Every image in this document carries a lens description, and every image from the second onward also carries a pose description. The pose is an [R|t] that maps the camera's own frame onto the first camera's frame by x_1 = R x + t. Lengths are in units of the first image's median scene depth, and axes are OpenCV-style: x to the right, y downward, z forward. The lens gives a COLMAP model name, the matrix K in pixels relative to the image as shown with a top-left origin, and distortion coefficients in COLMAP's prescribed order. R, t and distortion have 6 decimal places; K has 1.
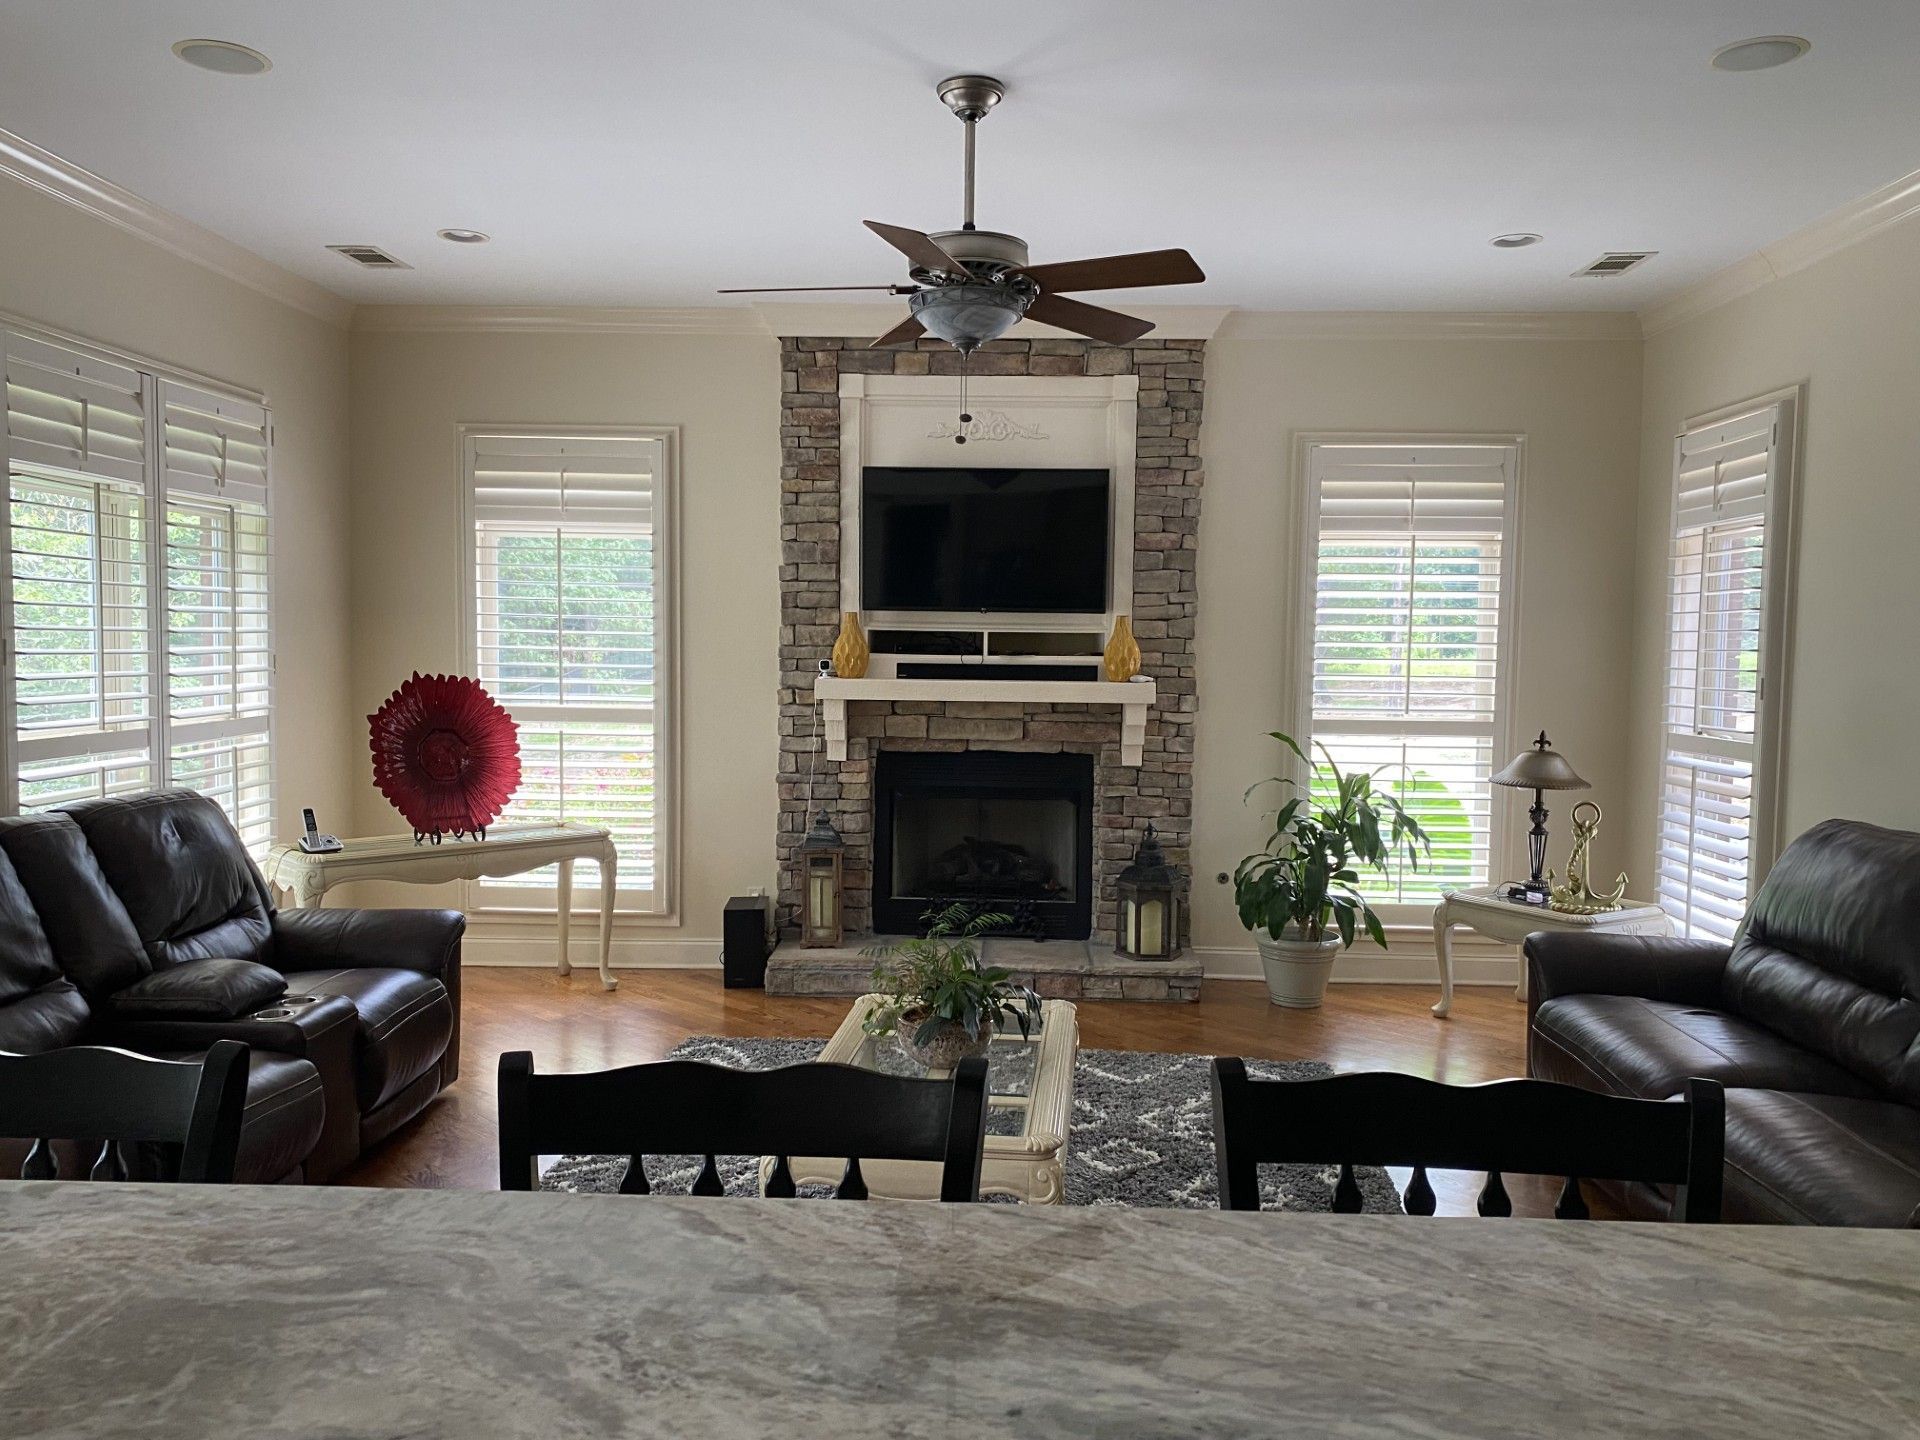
lens RADIAL K [[1521.2, 0, 960.0], [0, 1521.2, 720.0], [0, 0, 1]] dist [0.208992, -0.000360]
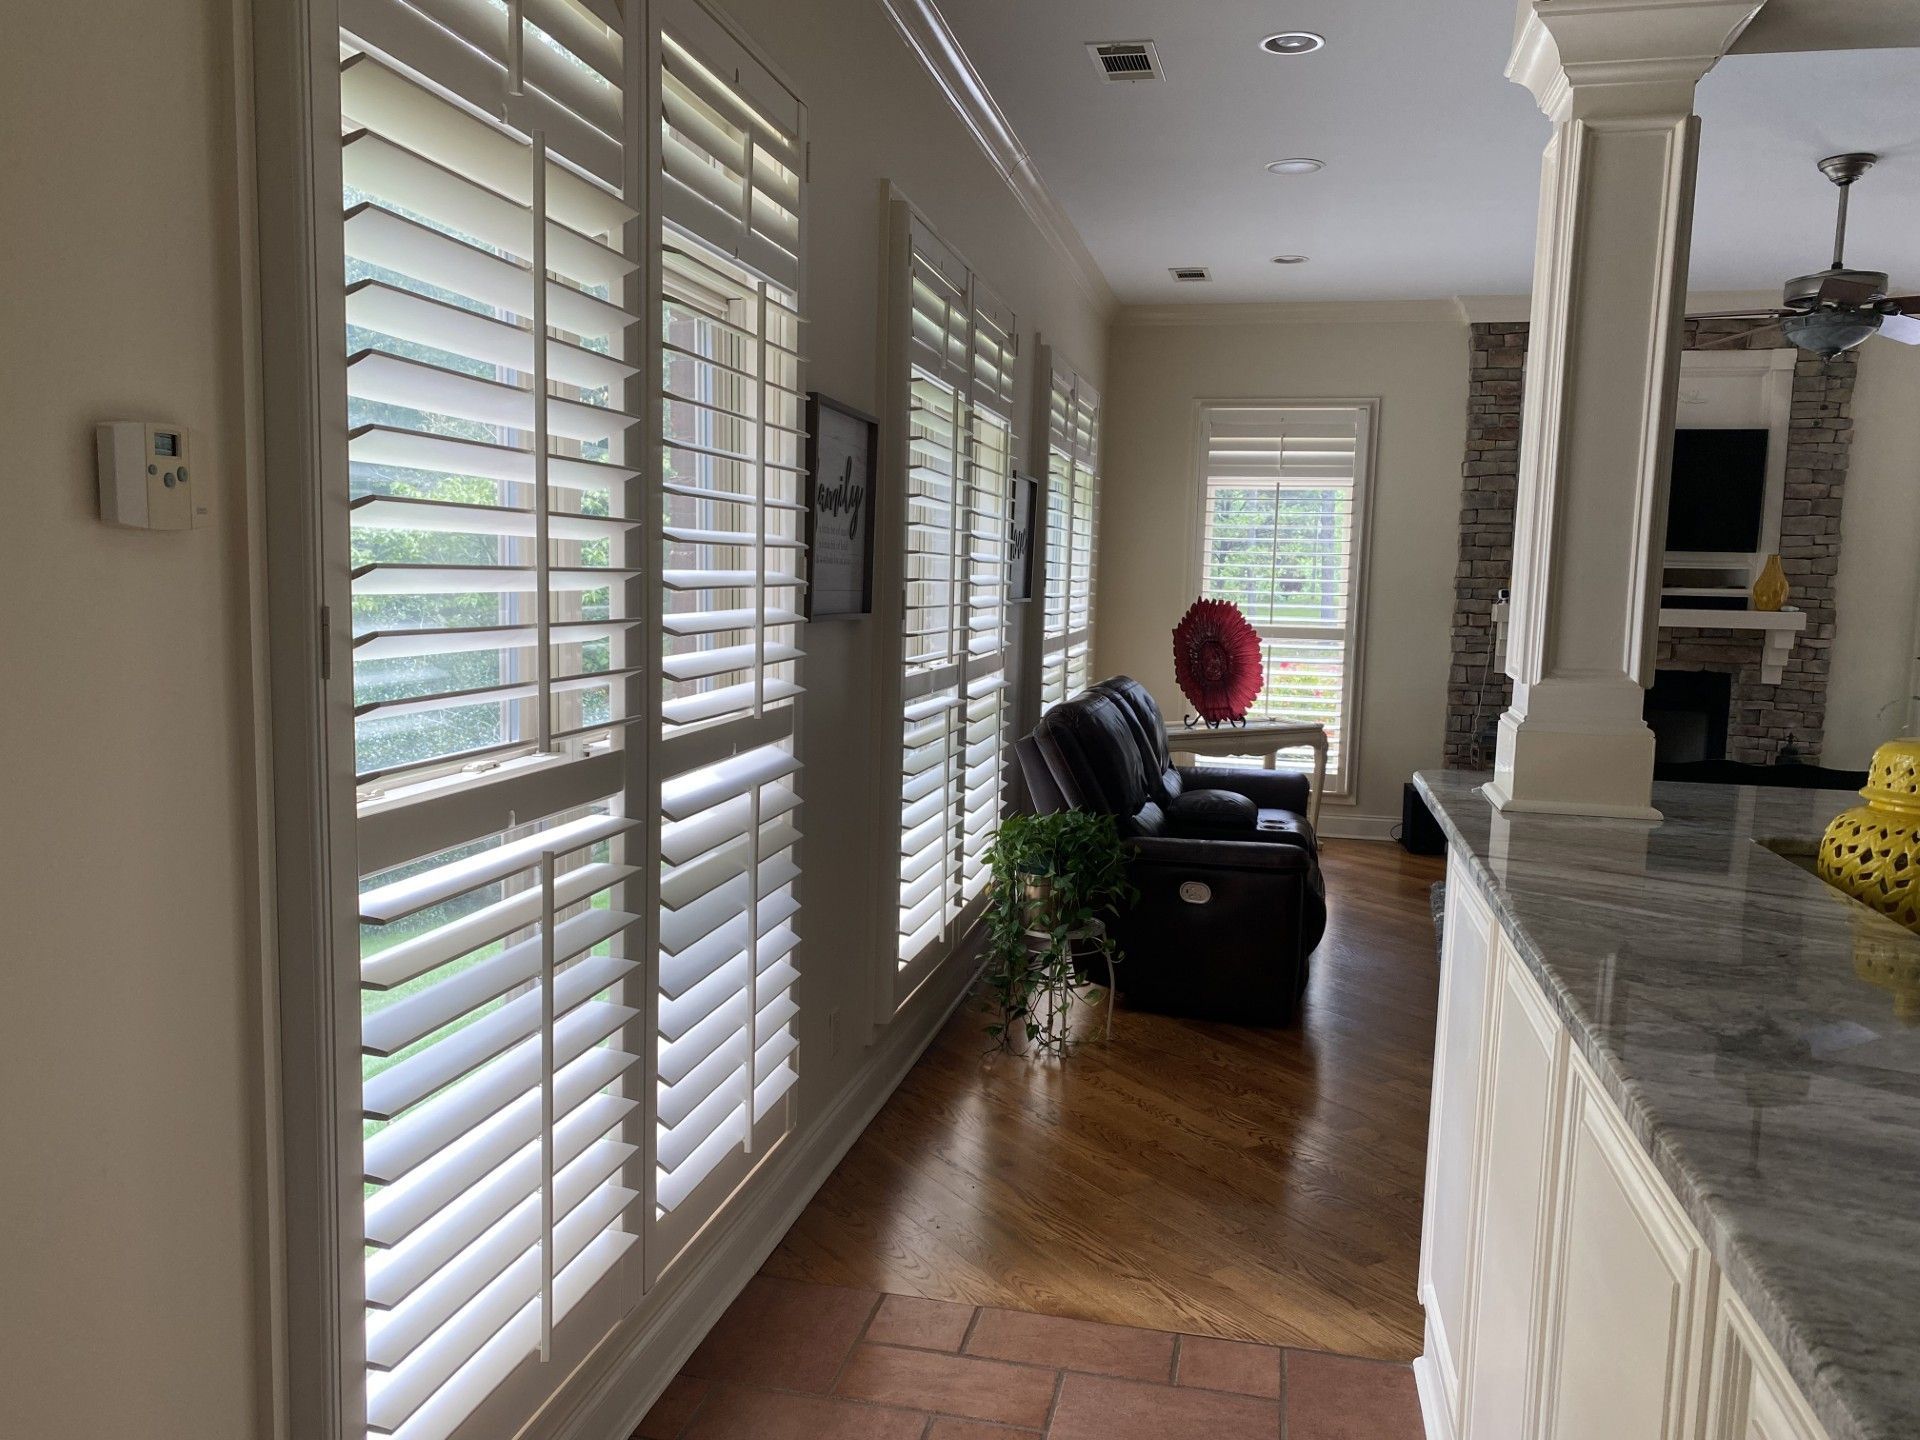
lens RADIAL K [[1507.0, 0, 960.0], [0, 1507.0, 720.0], [0, 0, 1]] dist [0.027147, -0.002143]
pose [[0.983364, 0.029164, -0.179289, -0.289262], [-0.020997, 0.998661, 0.047284, 0.015806], [0.180427, -0.042733, 0.982660, -0.255690]]
